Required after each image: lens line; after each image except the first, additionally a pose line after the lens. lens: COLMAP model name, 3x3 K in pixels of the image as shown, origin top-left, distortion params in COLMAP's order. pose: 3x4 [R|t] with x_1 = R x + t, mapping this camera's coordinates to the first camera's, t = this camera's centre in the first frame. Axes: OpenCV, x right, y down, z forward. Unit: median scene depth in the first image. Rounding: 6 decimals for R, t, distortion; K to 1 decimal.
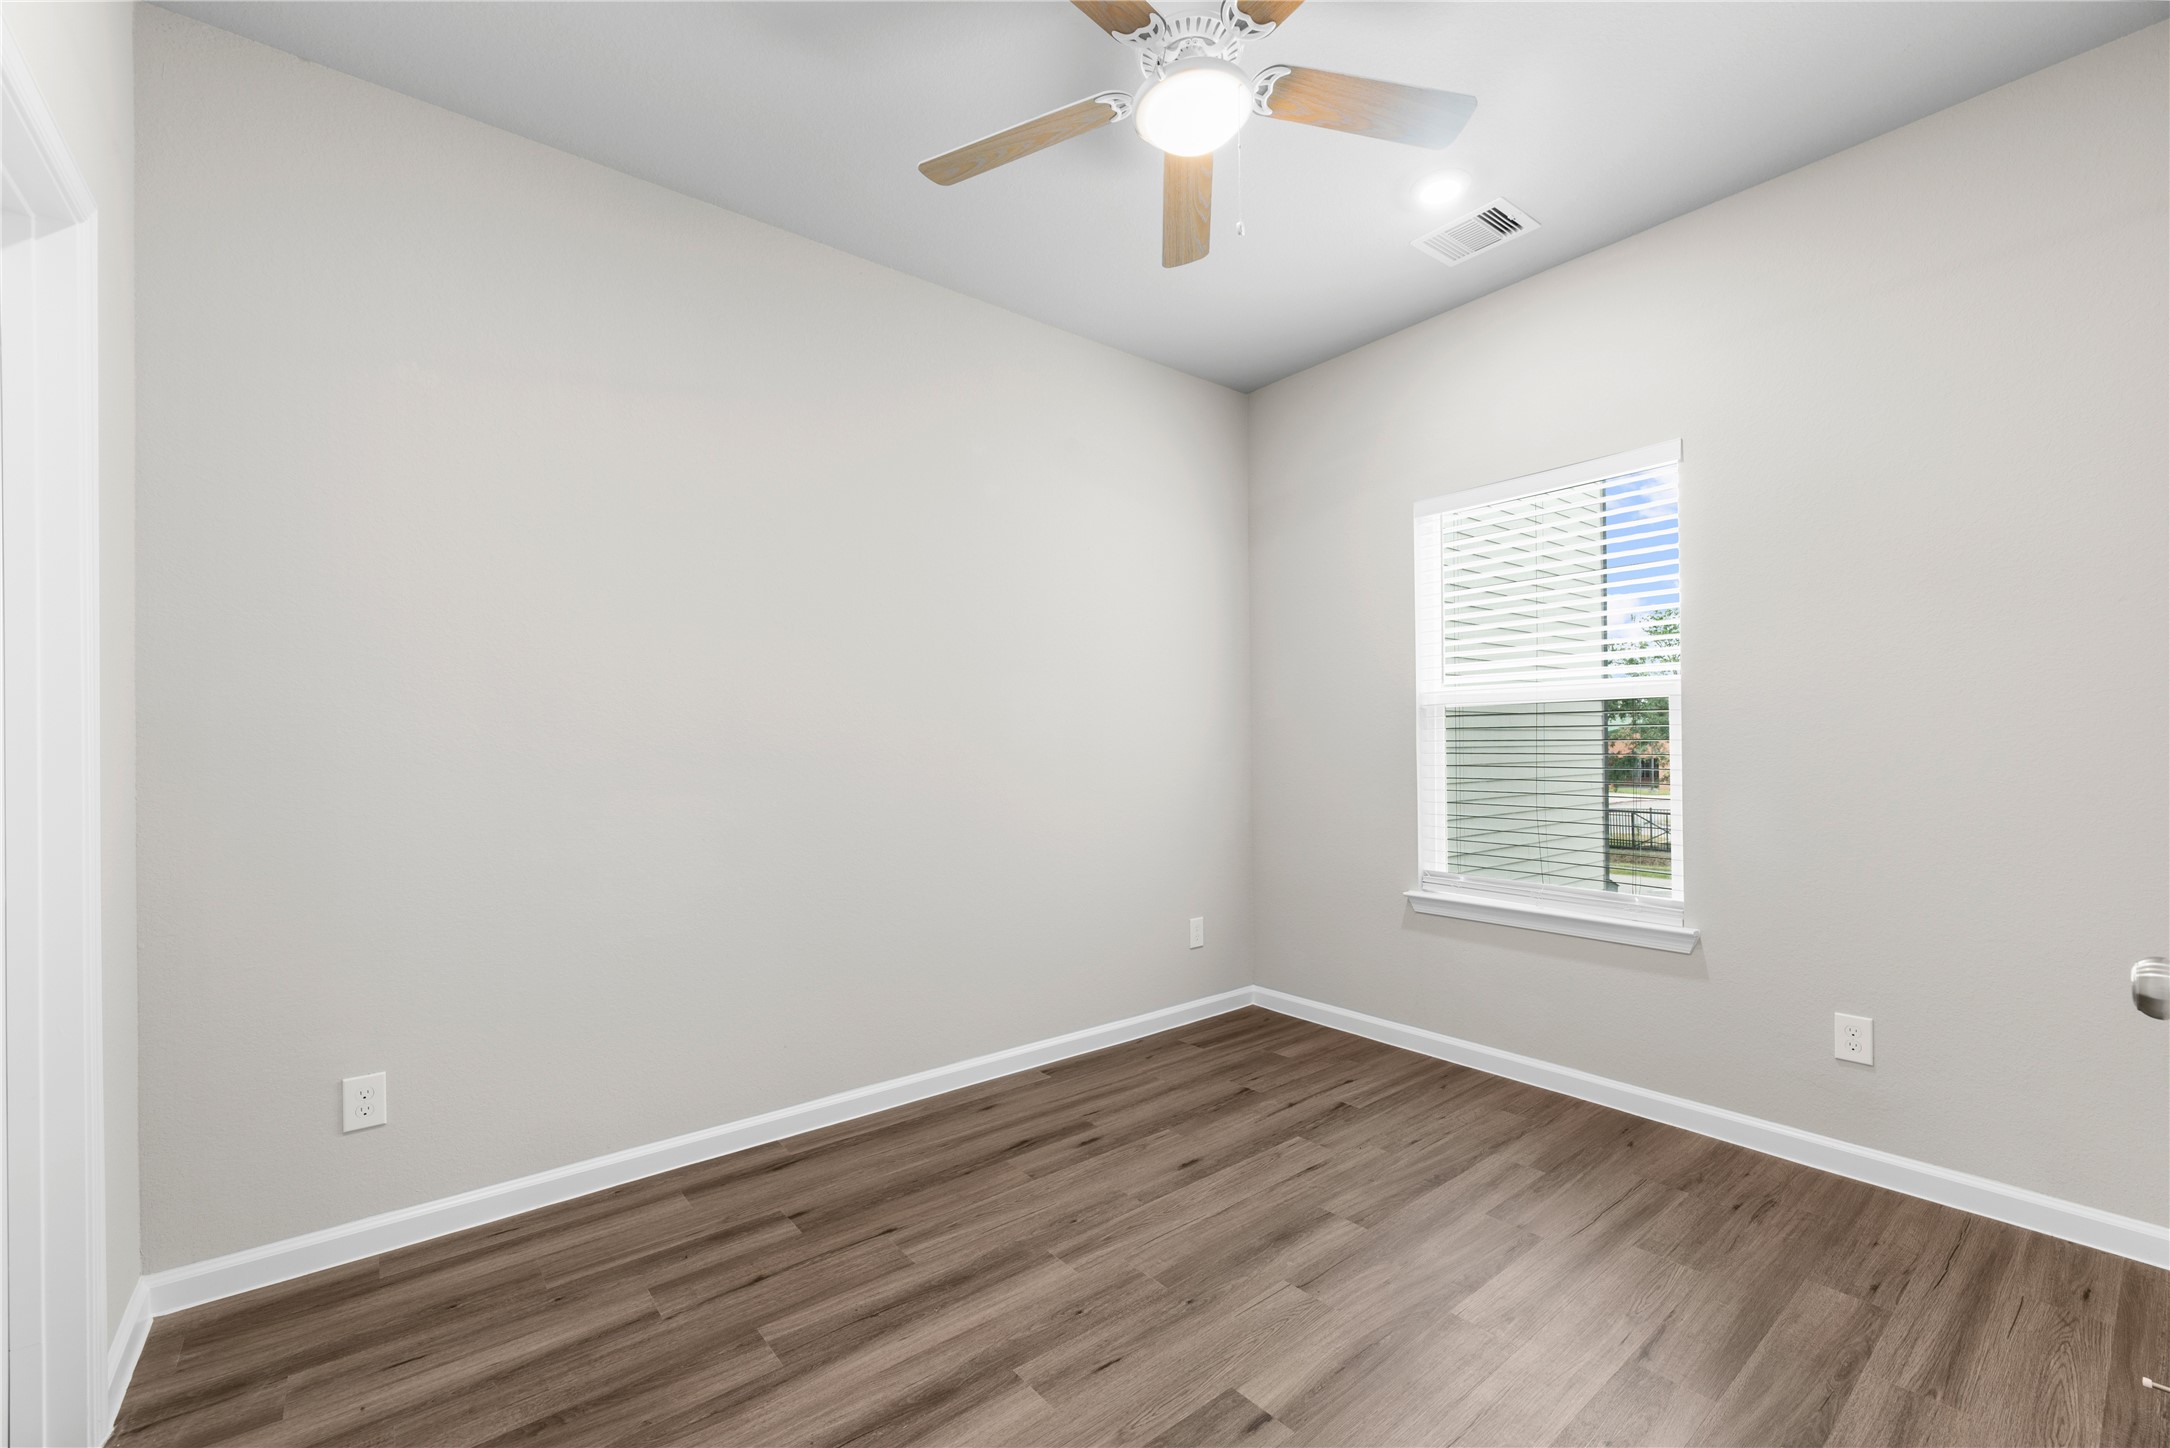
lens RADIAL K [[885.9, 0, 1081.6], [0, 885.9, 743.1], [0, 0, 1]] dist [0.001553, 0.000431]
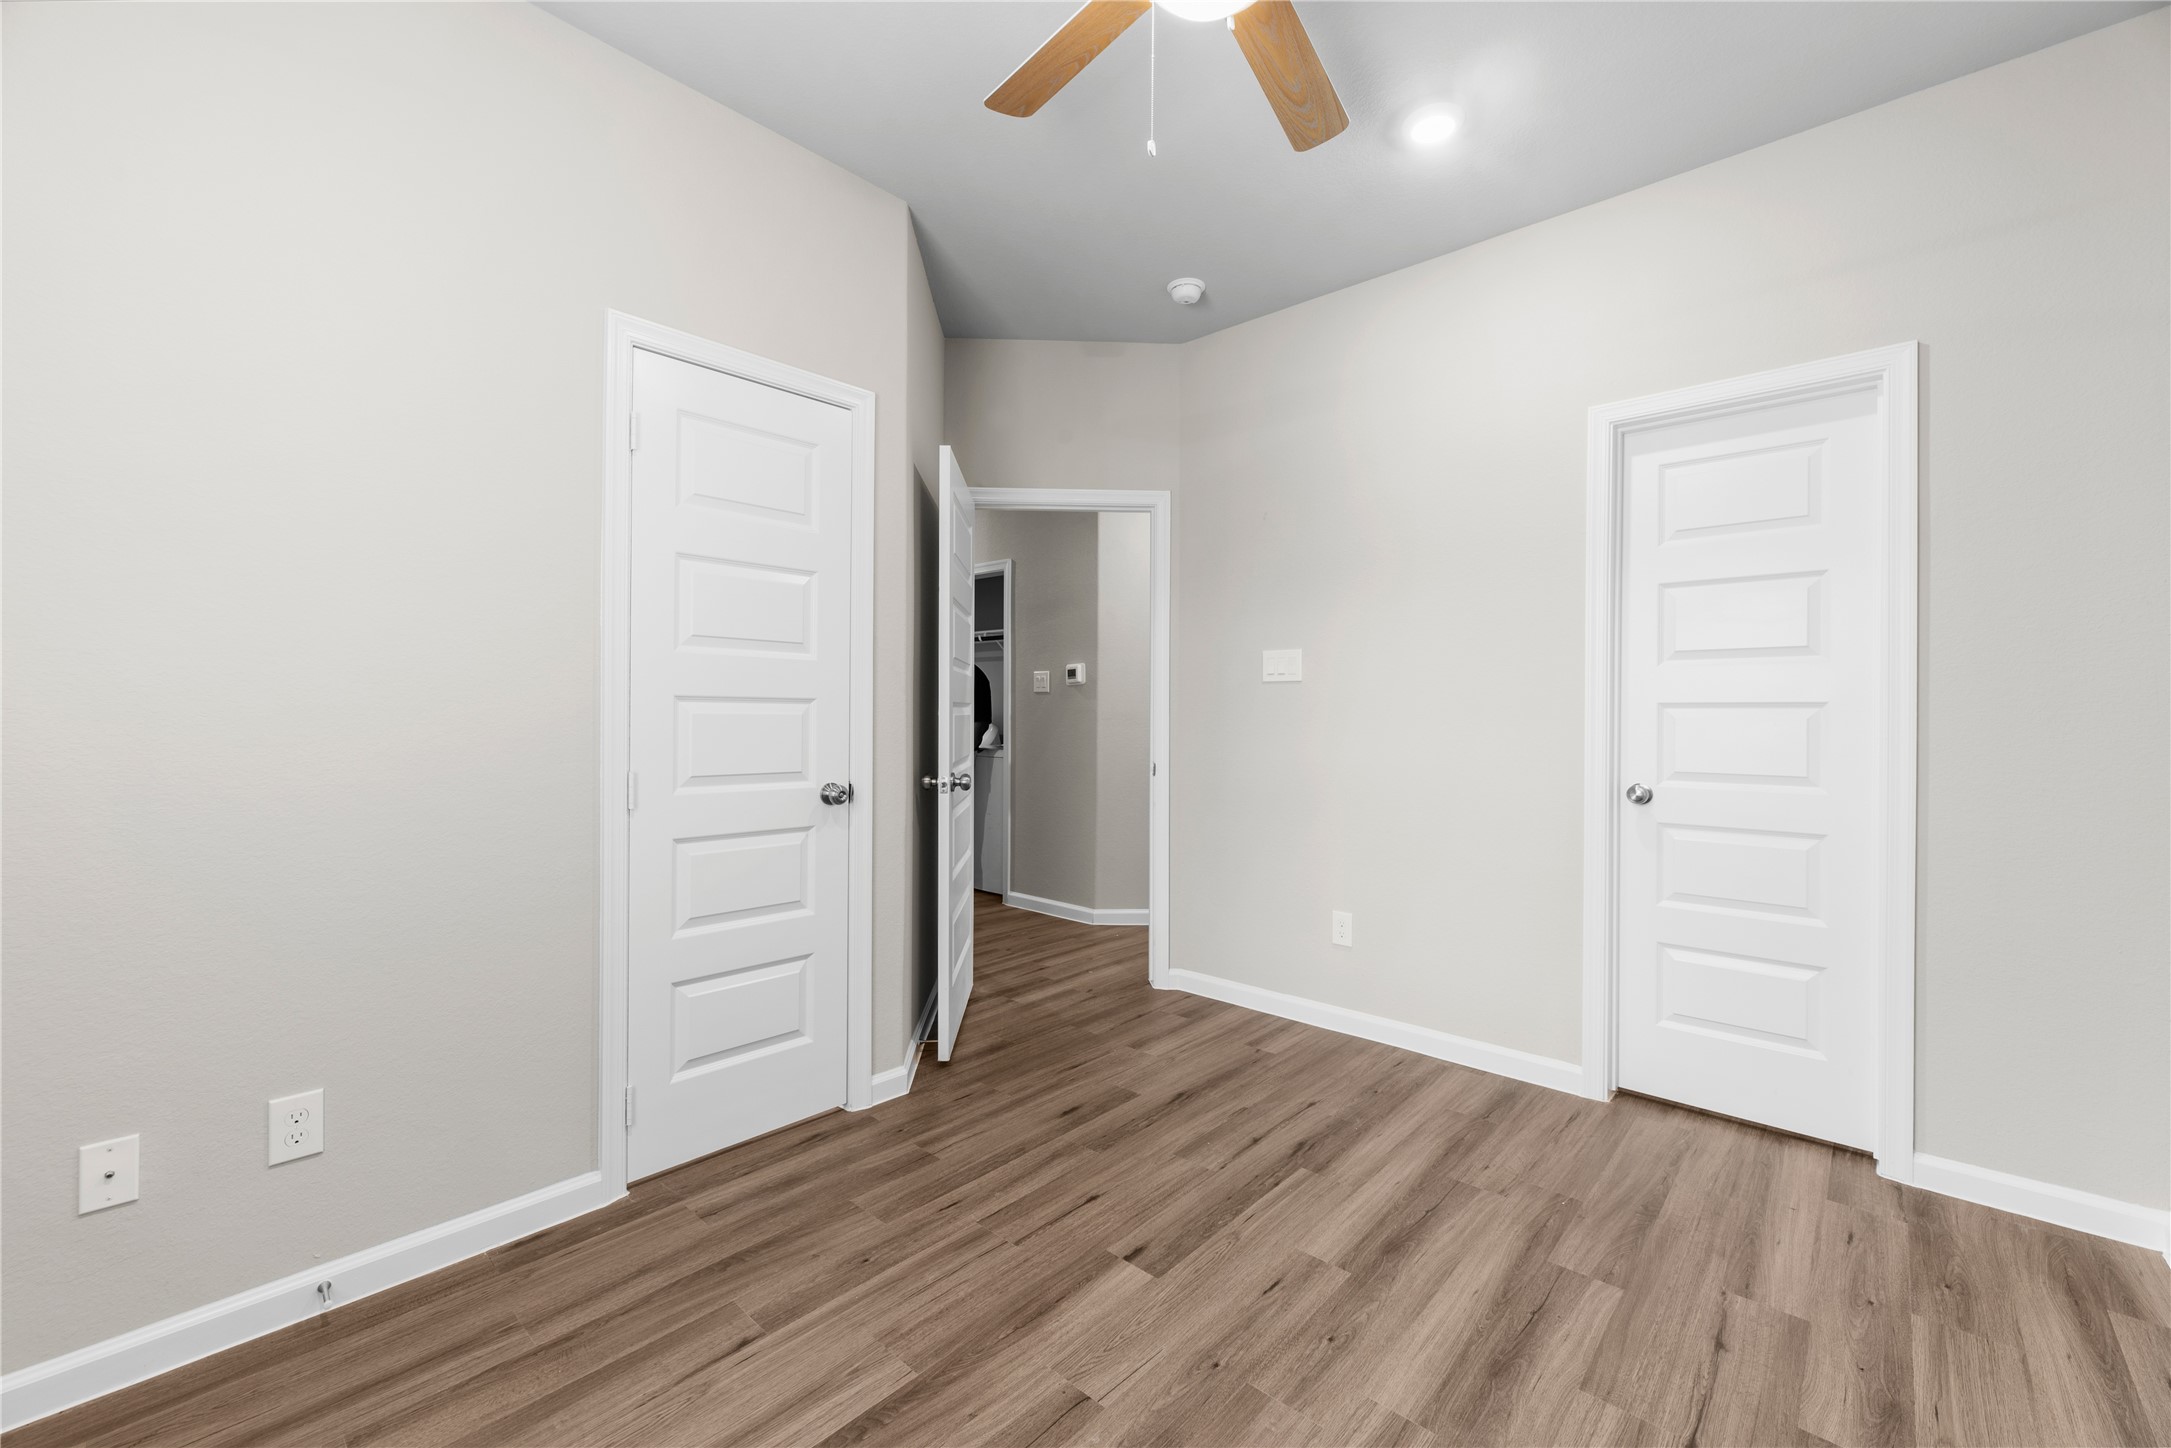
lens RADIAL K [[886.3, 0, 1087.4], [0, 886.3, 722.0], [0, 0, 1]] dist [0.001553, 0.000431]
pose [[-0.987513, 0.003673, -0.157497, 0.403803], [0.004423, 0.999980, -0.004410, 0.017747], [0.157478, -0.005051, -0.987510, 1.961145]]
